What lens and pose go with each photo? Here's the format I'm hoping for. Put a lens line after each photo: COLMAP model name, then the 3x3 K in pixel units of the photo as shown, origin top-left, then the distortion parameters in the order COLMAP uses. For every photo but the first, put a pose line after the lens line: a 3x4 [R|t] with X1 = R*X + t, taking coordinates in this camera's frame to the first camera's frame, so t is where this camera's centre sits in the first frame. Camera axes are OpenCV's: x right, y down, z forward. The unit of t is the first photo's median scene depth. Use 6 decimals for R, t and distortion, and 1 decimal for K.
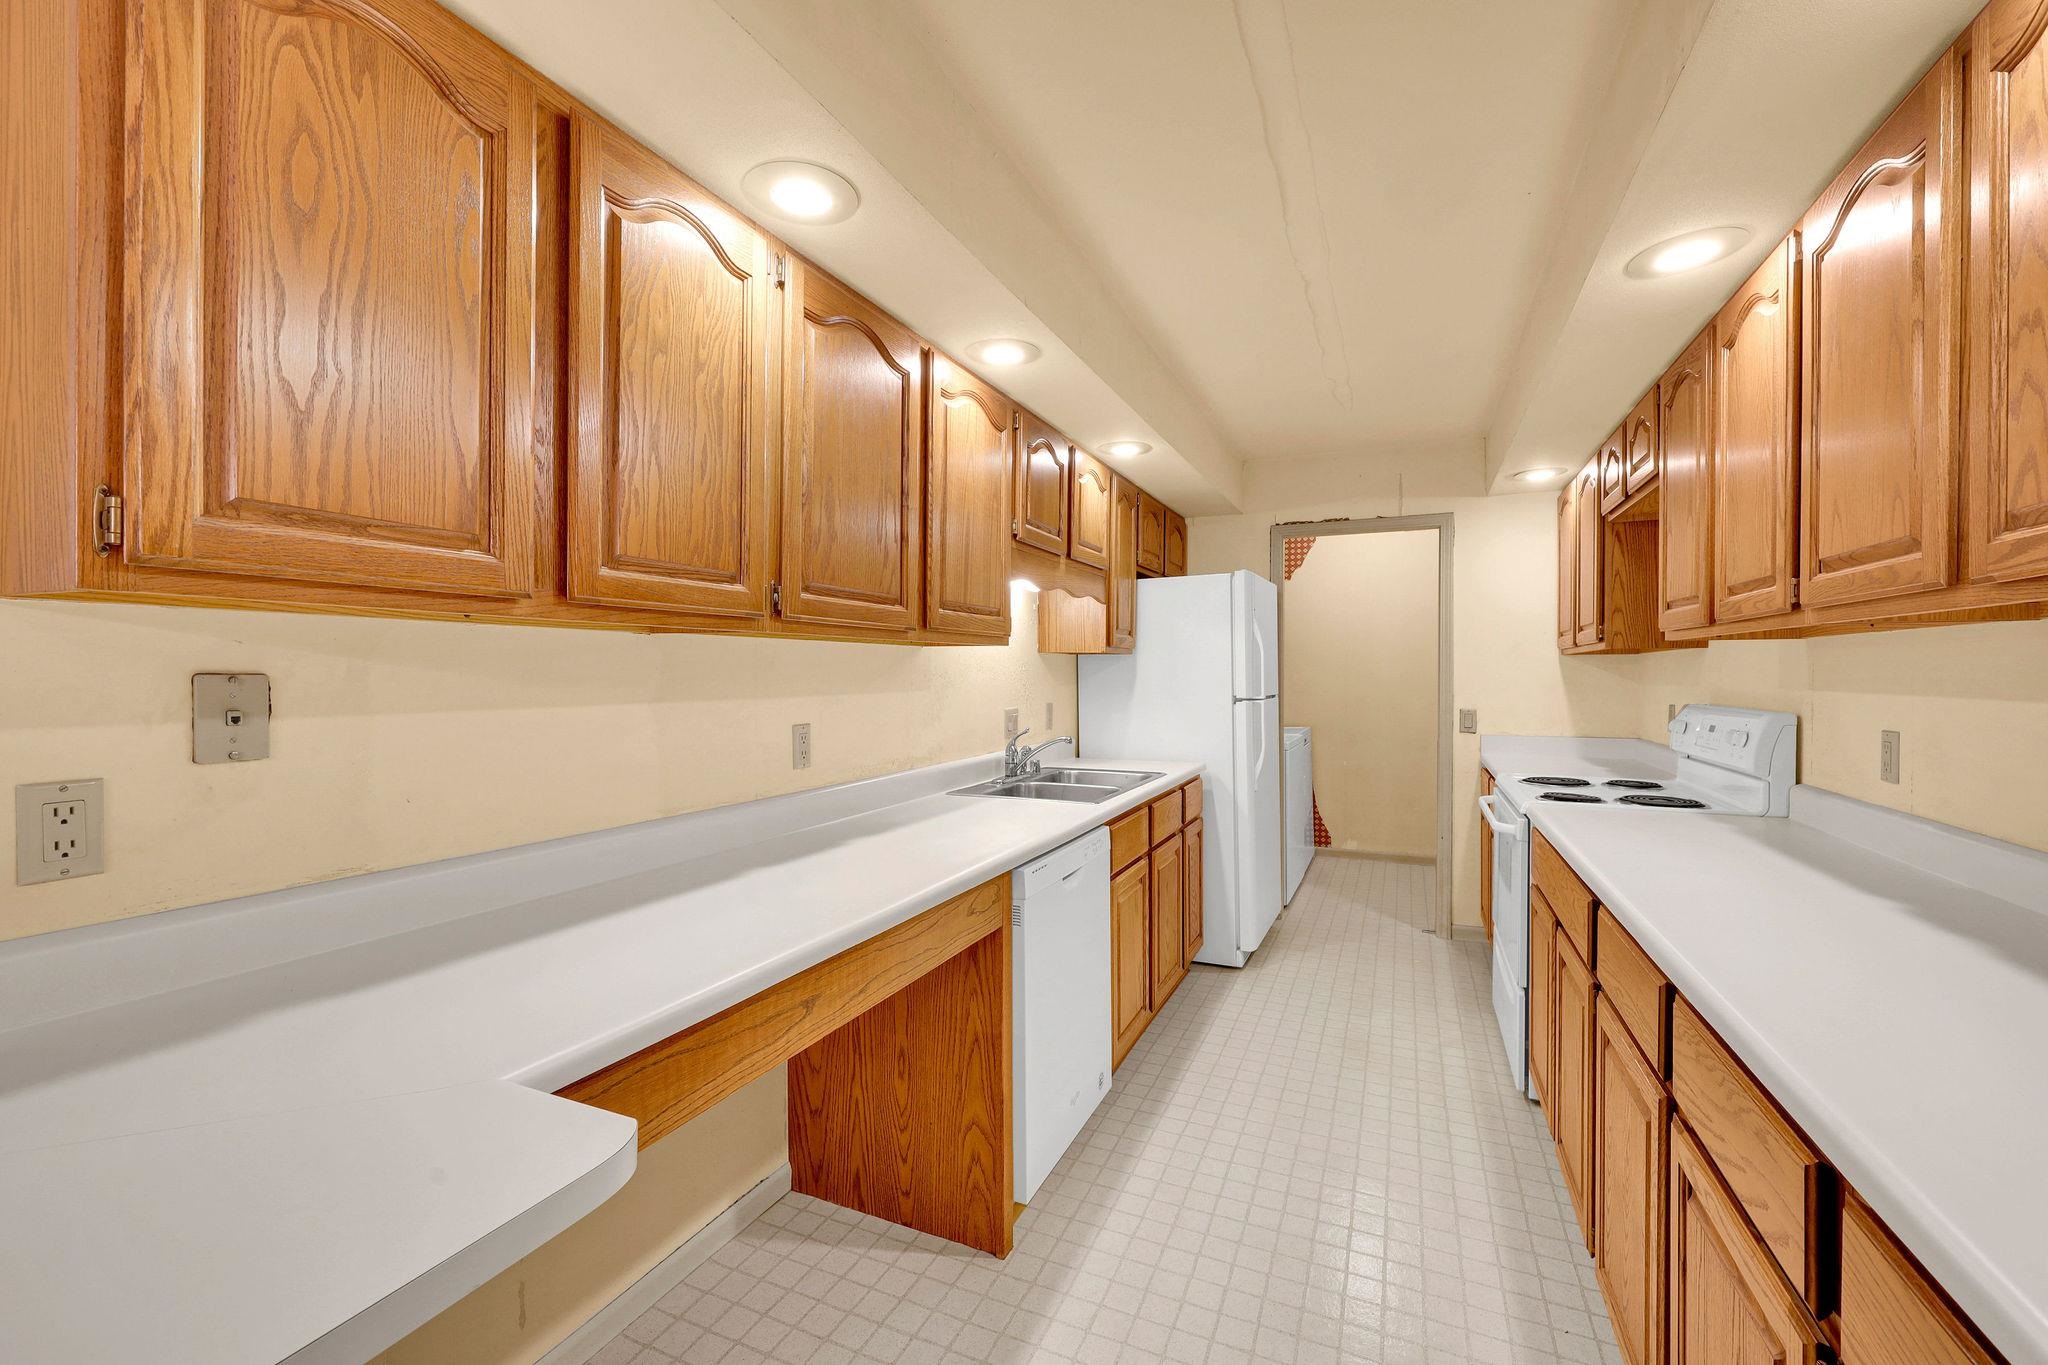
lens RADIAL K [[836.8, 0, 1024.0], [0, 836.8, 682.5], [0, 0, 1]] dist [-0.001391, 0.000195]
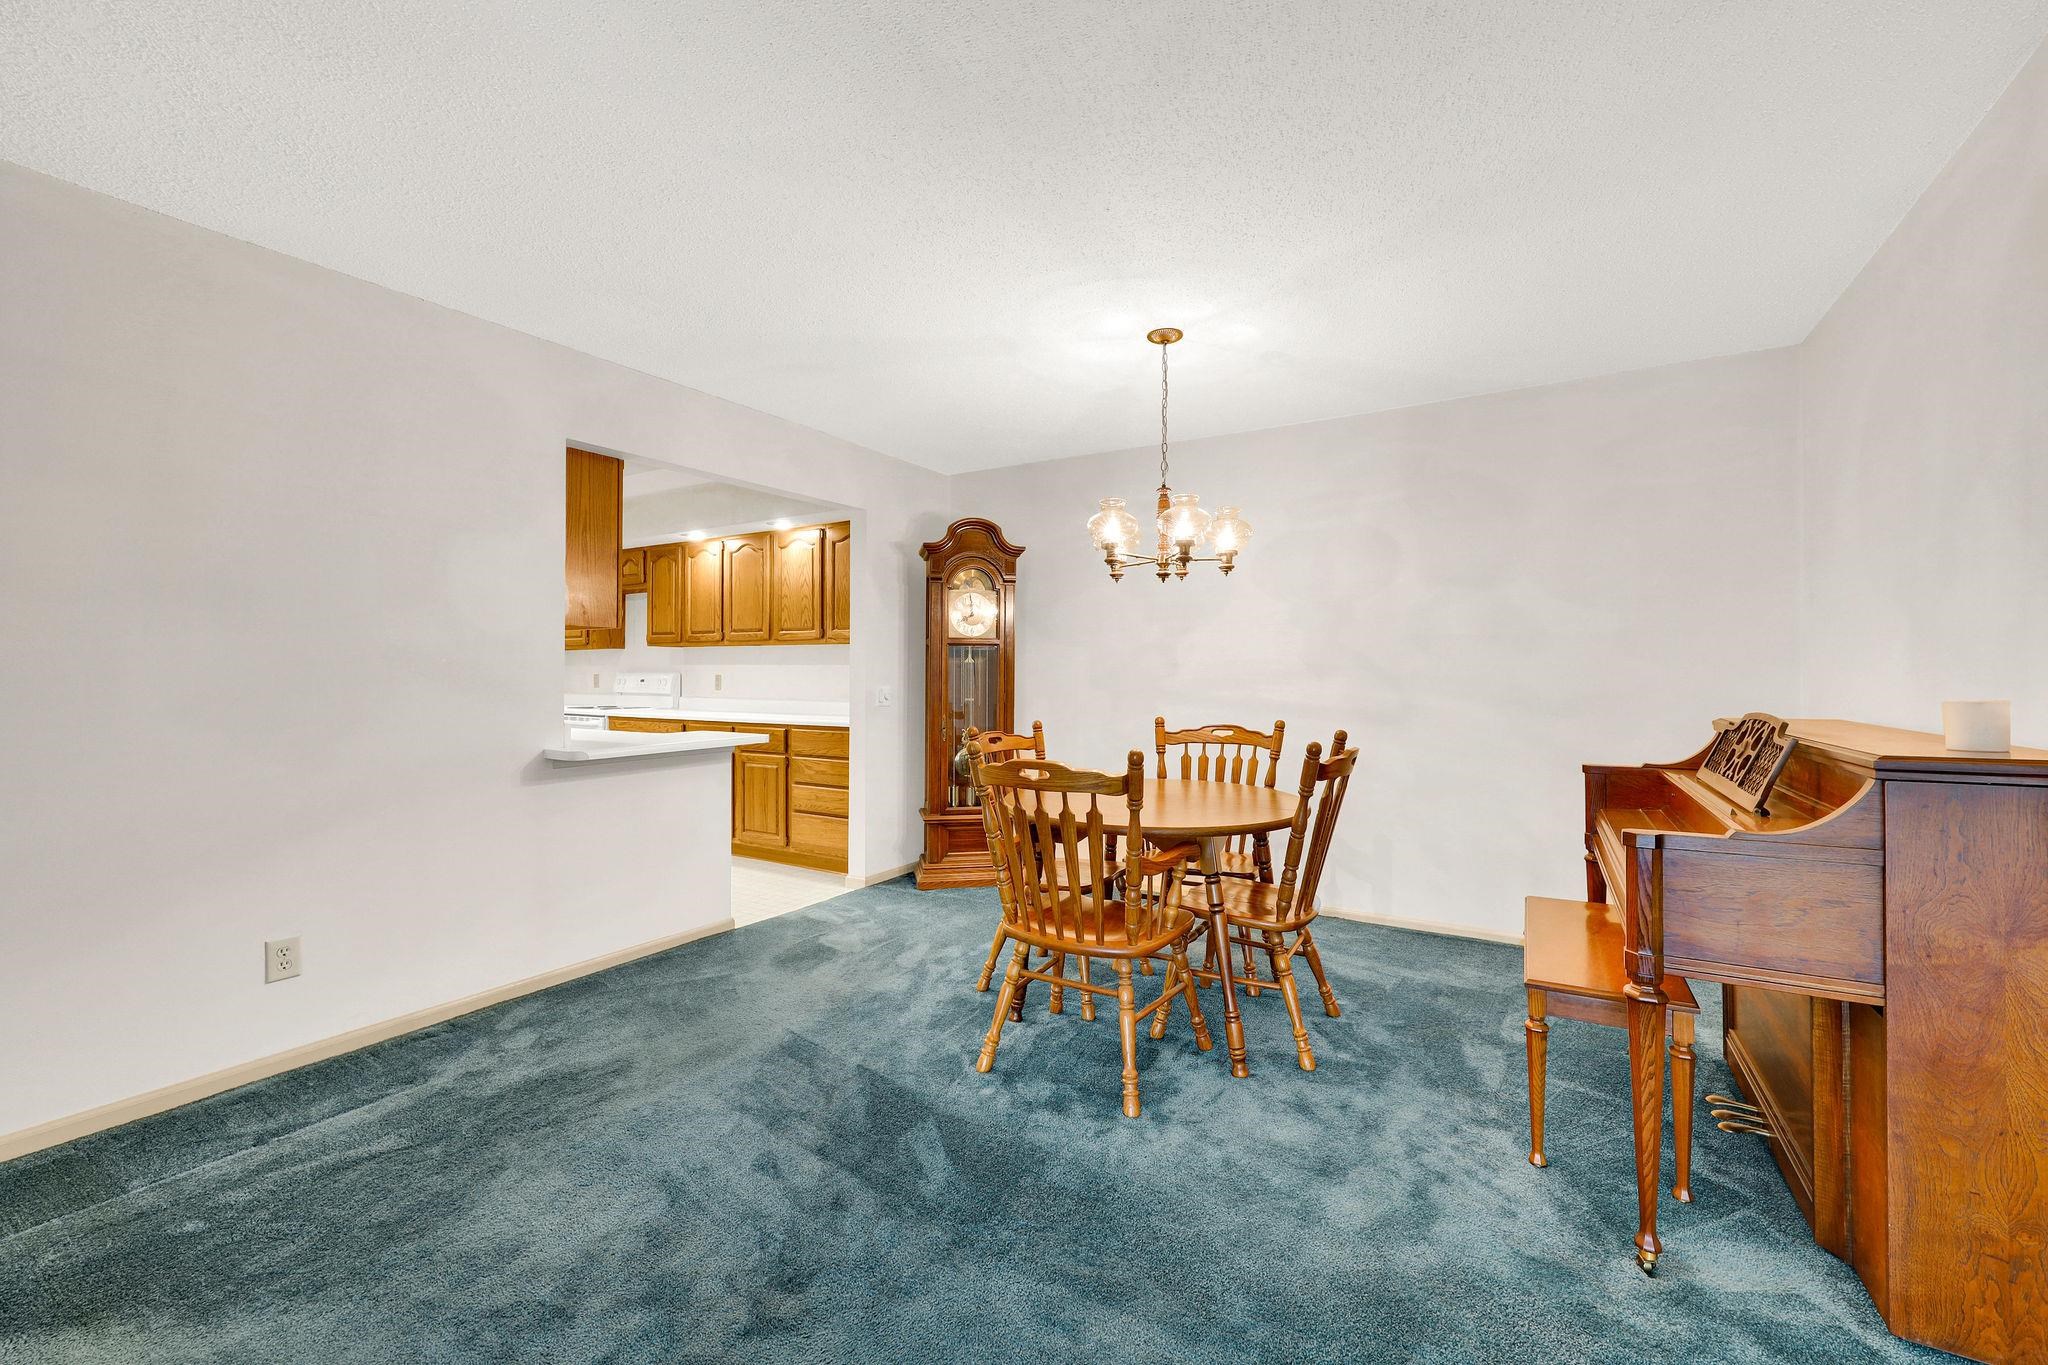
lens RADIAL K [[846.0, 0, 1031.1], [0, 846.0, 670.0], [0, 0, 1]] dist [-0.001445, -0.000060]
pose [[0.132107, 0.004913, 0.991223, -1.317437], [0.008733, 0.999943, -0.006121, 0.040809], [-0.991197, 0.009465, 0.132057, -0.437457]]
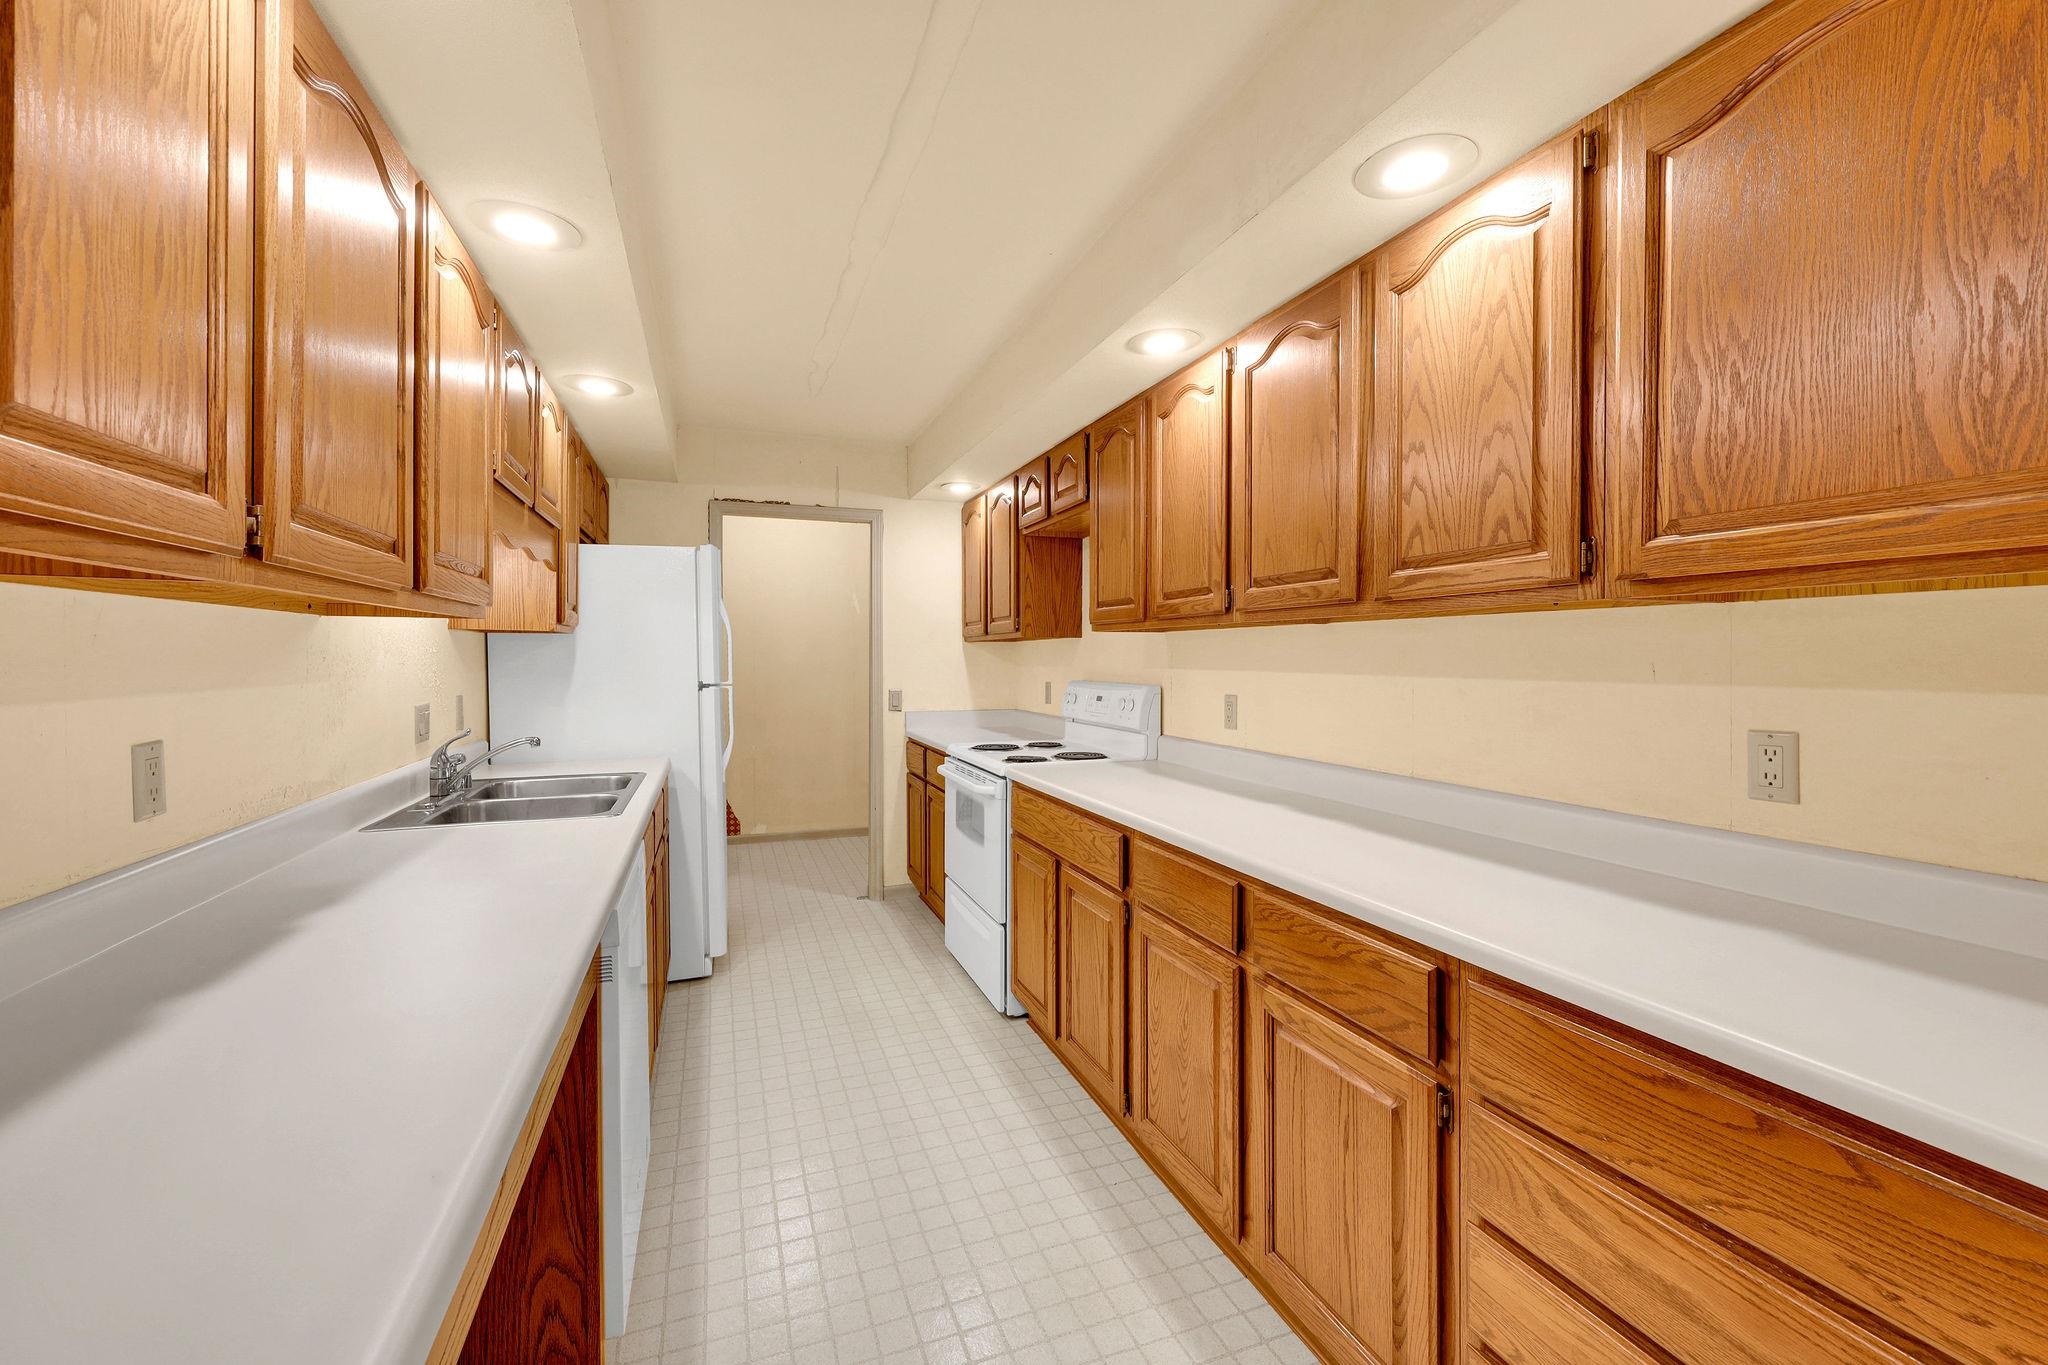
lens RADIAL K [[846.0, 0, 1031.1], [0, 846.0, 670.0], [0, 0, 1]] dist [-0.001445, -0.000060]
pose [[0.705846, -0.010323, 0.708290, -0.170529], [0.008298, 0.999946, 0.006305, 0.000501], [-0.708316, 0.001428, 0.705894, 0.103592]]
